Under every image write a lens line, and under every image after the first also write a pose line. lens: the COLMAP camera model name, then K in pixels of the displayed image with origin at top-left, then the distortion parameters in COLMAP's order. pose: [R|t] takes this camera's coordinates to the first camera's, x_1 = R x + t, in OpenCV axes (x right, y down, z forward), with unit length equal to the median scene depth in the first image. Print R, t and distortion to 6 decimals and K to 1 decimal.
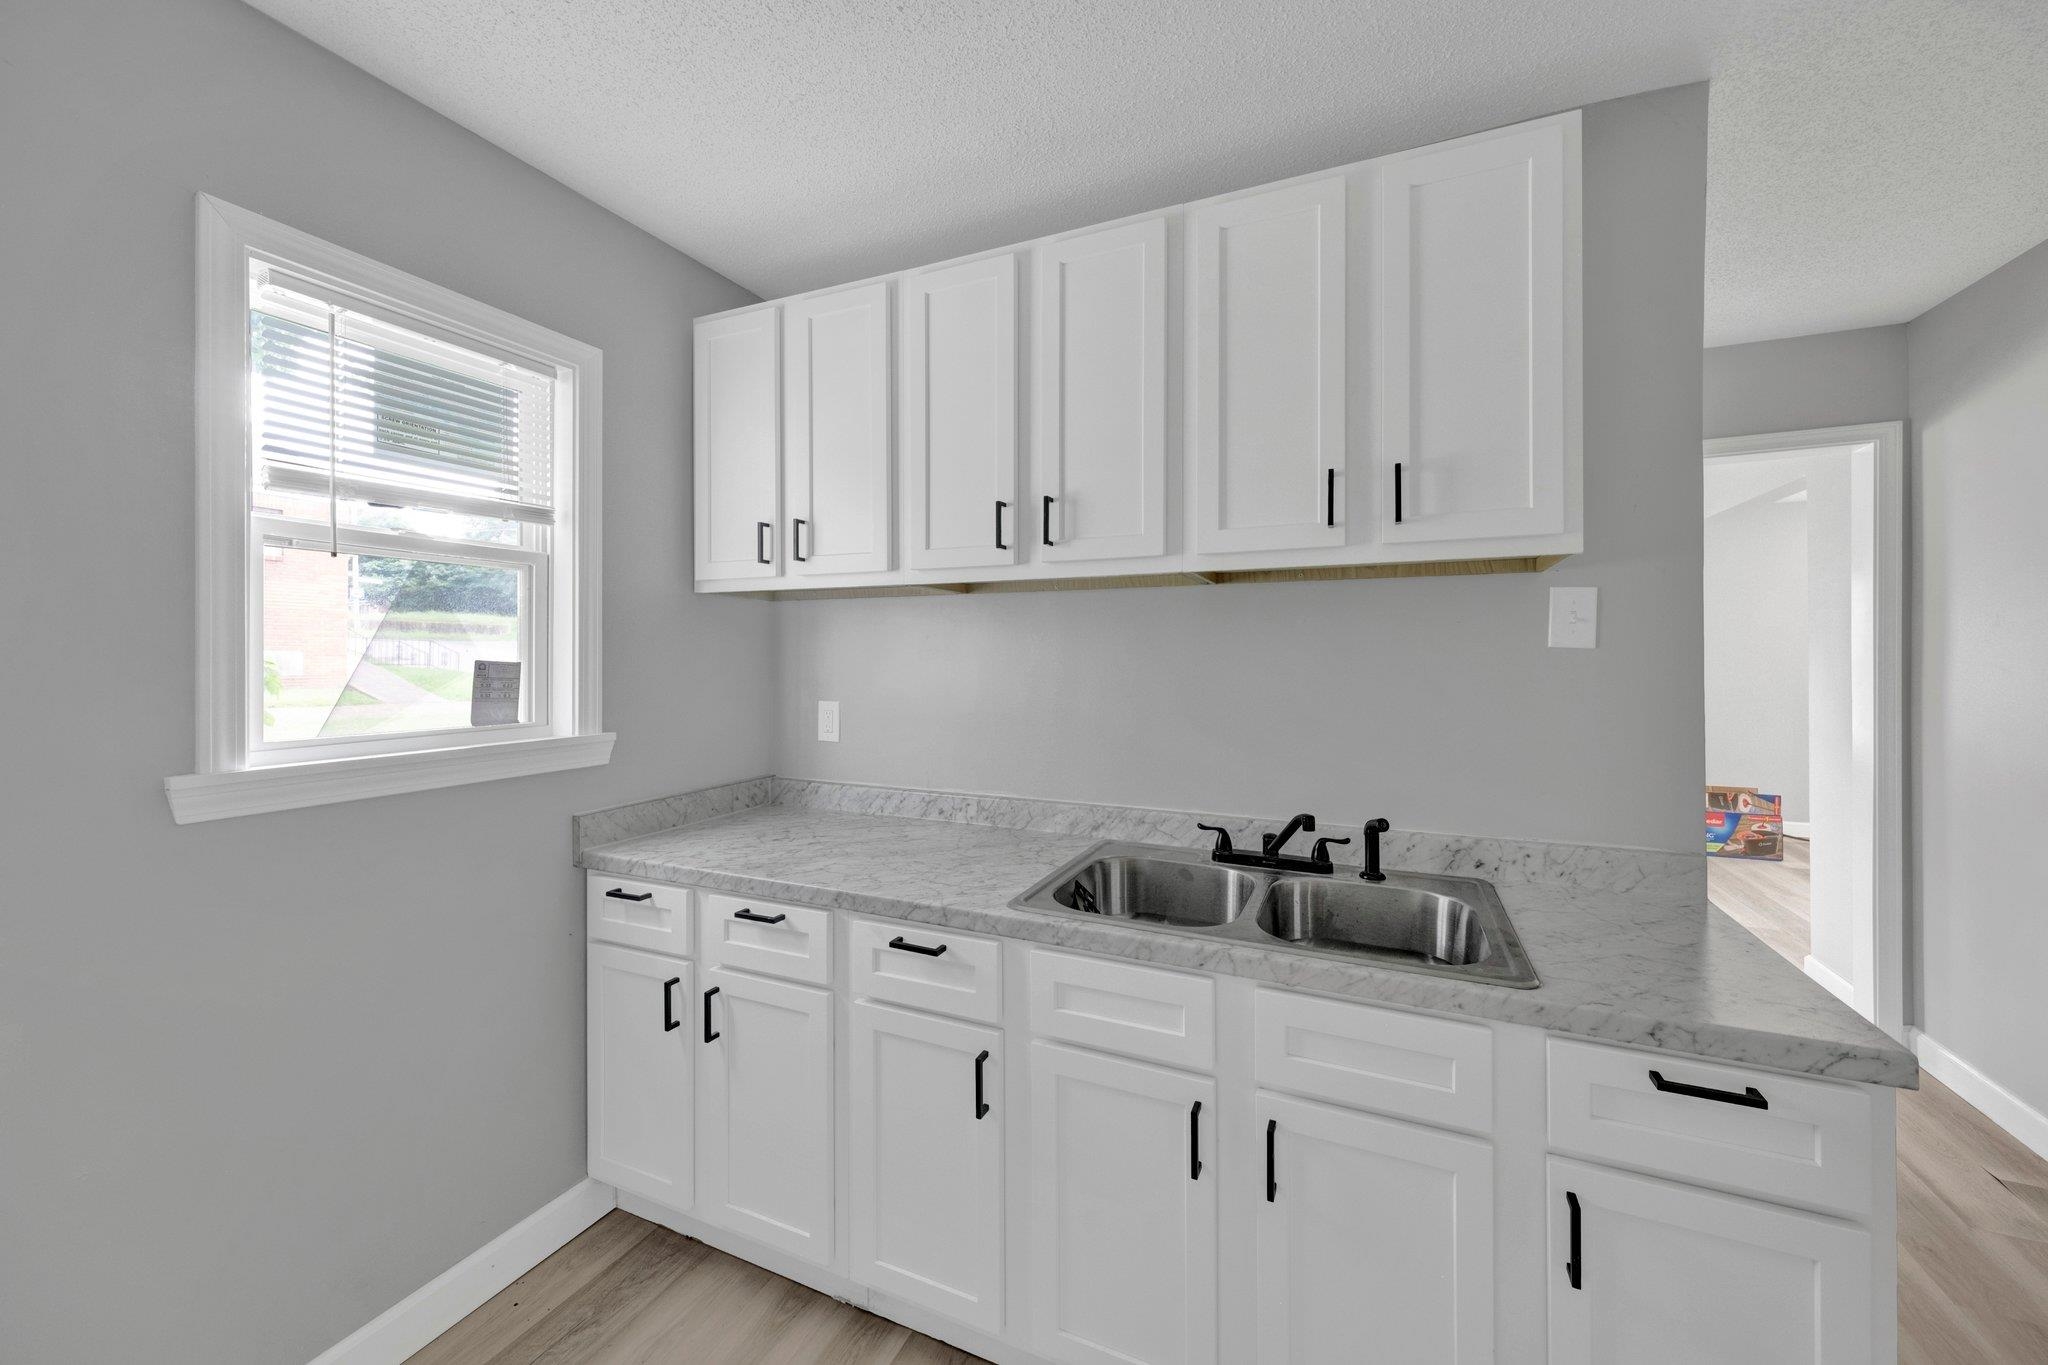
lens RADIAL K [[779.2, 0, 1033.1], [0, 779.2, 657.6], [0, 0, 1]] dist [-0.000598, -0.000253]
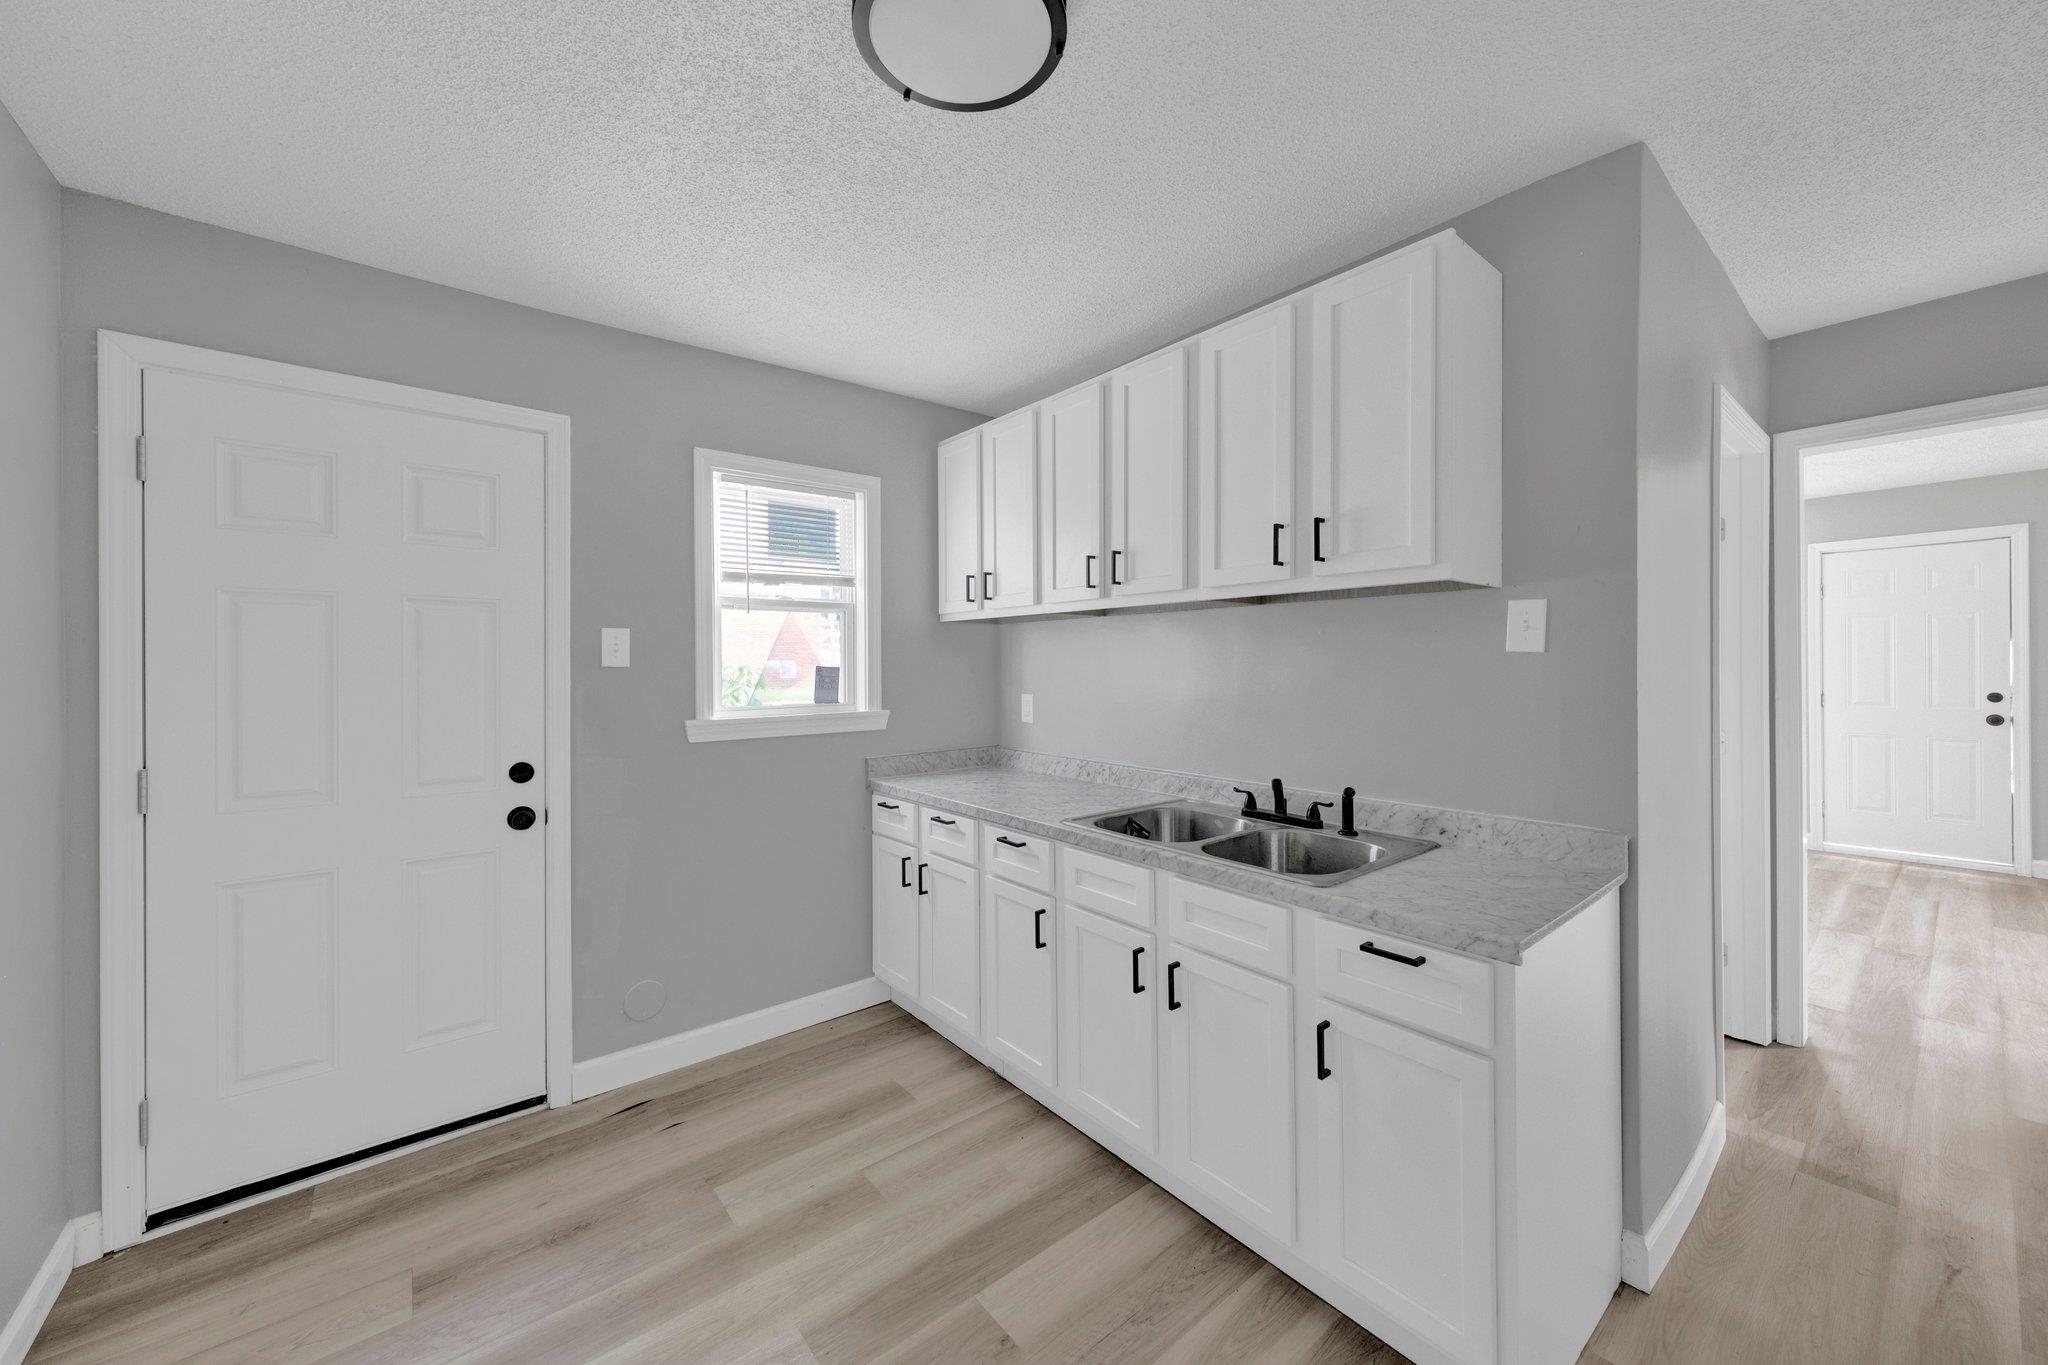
lens RADIAL K [[760.1, 0, 1017.6], [0, 760.1, 670.6], [0, 0, 1]] dist [0.000755, -0.000149]
pose [[0.887919, -0.000696, -0.460000, 0.496659], [0.004602, 0.999962, 0.007371, 0.002831], [0.459977, -0.008662, 0.887889, -0.330270]]
